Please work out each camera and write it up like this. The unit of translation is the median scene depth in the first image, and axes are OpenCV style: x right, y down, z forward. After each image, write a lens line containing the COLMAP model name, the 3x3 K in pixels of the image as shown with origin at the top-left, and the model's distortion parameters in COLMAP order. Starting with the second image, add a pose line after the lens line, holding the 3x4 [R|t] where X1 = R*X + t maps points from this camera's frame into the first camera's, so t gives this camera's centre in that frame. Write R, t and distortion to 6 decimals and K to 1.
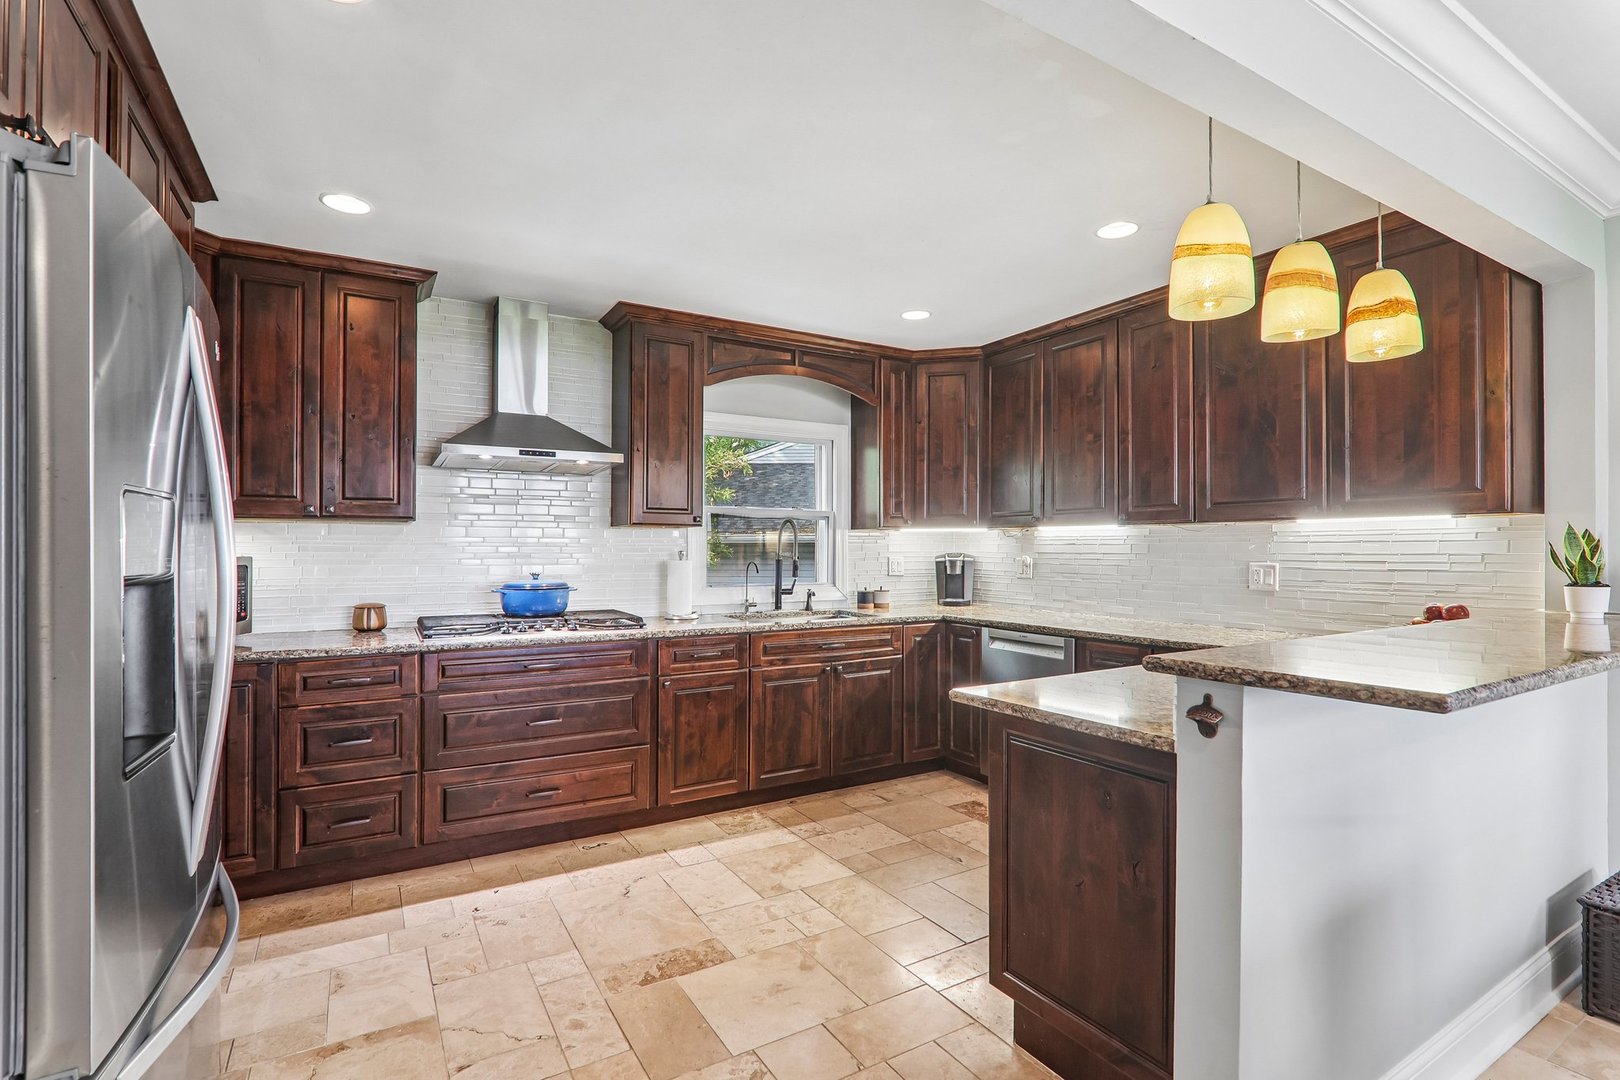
lens RADIAL K [[748.0, 0, 801.6], [0, 748.0, 547.9], [0, 0, 1]] dist [-0.018224, -0.000210]
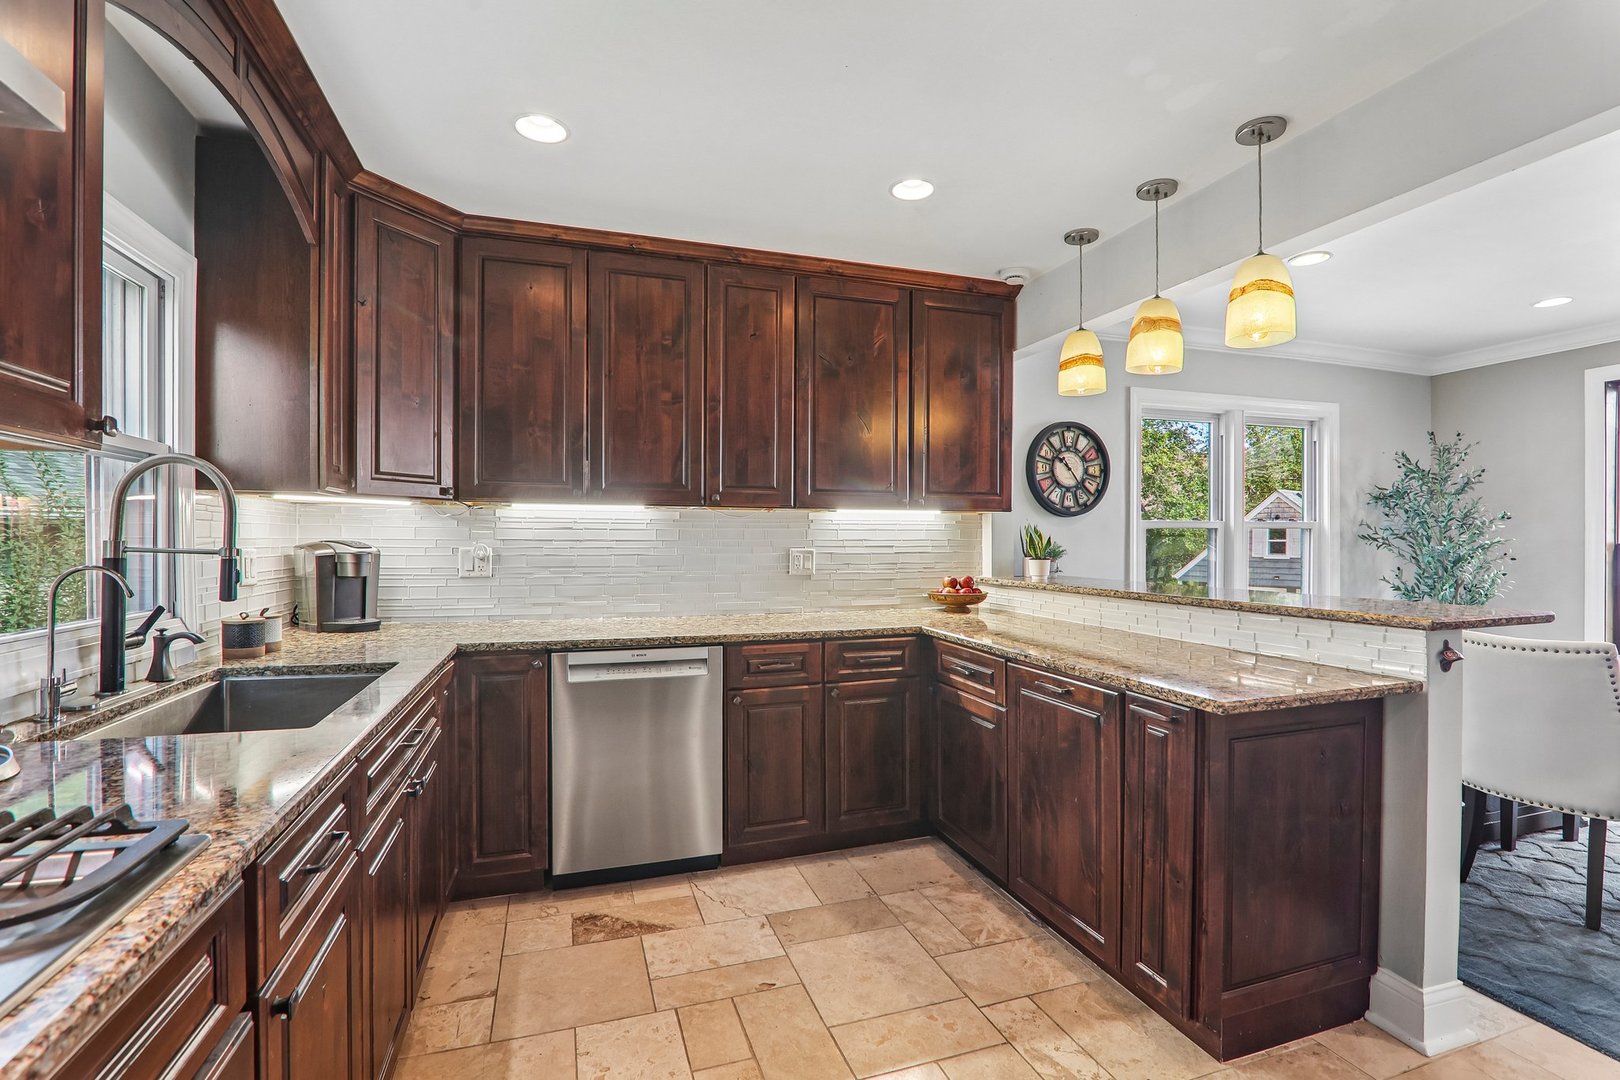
lens RADIAL K [[748.0, 0, 811.0], [0, 748.0, 544.3], [0, 0, 1]] dist [-0.018224, -0.000210]
pose [[0.207166, -0.005193, 0.978292, -0.402185], [-0.003781, 0.999974, 0.006109, 0.006712], [-0.978299, -0.004965, 0.207141, 0.735216]]
